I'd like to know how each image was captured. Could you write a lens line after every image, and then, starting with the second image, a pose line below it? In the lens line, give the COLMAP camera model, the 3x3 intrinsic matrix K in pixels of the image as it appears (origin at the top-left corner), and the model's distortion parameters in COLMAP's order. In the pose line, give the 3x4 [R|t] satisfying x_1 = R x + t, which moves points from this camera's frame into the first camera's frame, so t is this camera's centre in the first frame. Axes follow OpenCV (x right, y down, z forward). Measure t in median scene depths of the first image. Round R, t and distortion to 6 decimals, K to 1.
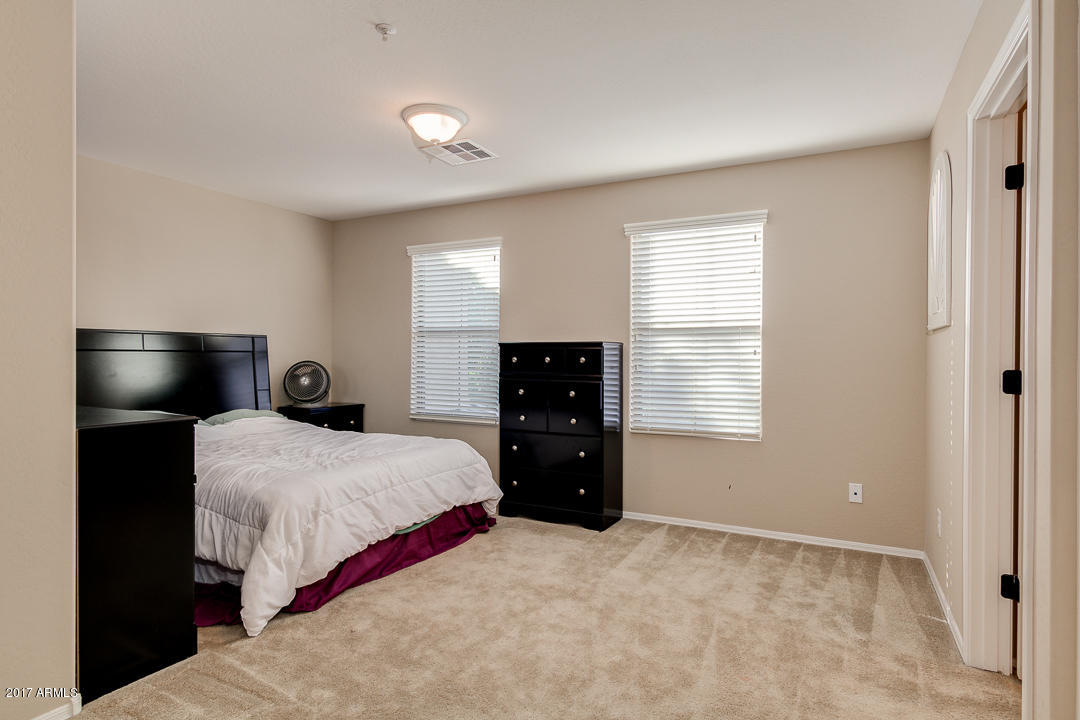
lens RADIAL K [[569.2, 0, 544.6], [0, 569.2, 354.7], [0, 0, 1]] dist [0.000473, -0.000840]
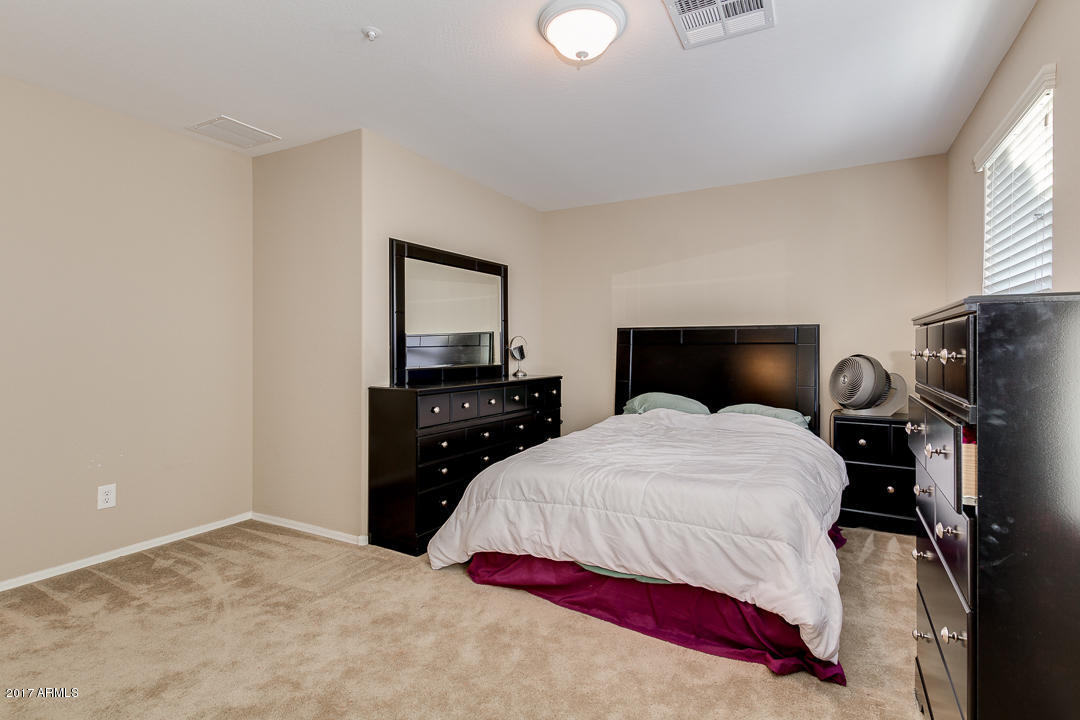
lens RADIAL K [[517.3, 0, 555.6], [0, 517.3, 349.0], [0, 0, 1]] dist [0.004084, 0.000122]
pose [[-0.015917, 0.000819, -0.999873, 0.426347], [-0.001428, 0.999999, 0.000842, 0.004490], [0.999872, 0.001441, -0.015916, 0.867303]]
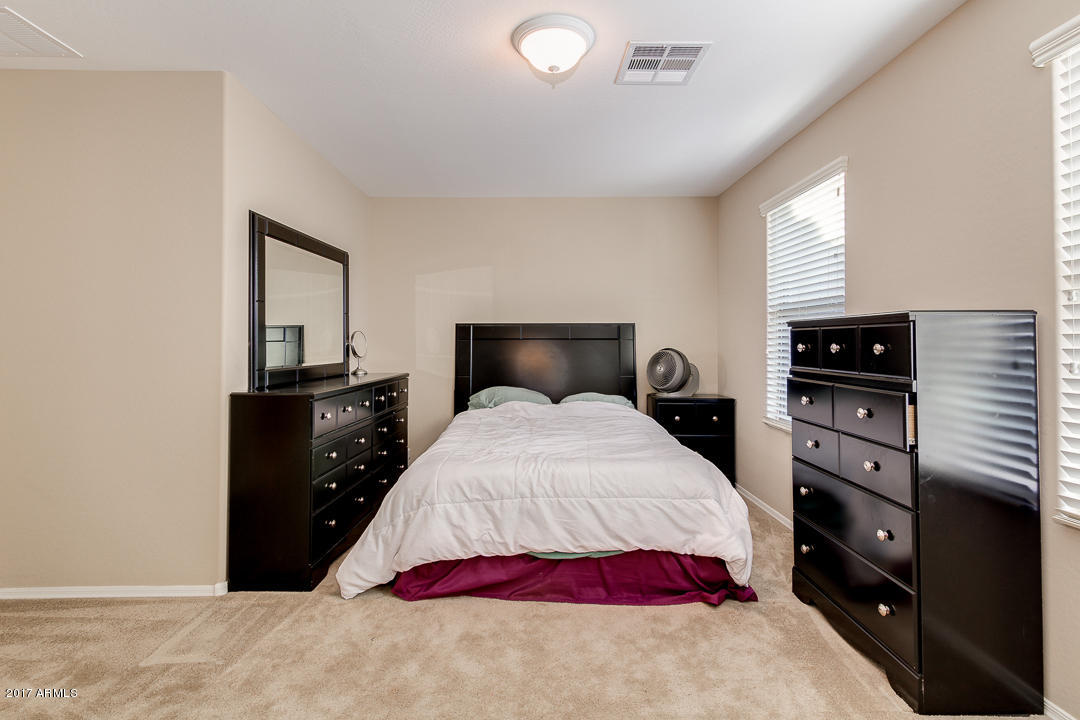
lens RADIAL K [[523.3, 0, 544.2], [0, 523.3, 333.5], [0, 0, 1]] dist [0.000766, -0.000660]
pose [[0.471338, -0.019491, -0.881737, 0.382353], [0.002974, 0.999785, -0.020511, 0.004679], [0.881948, 0.007045, 0.471295, 0.577814]]
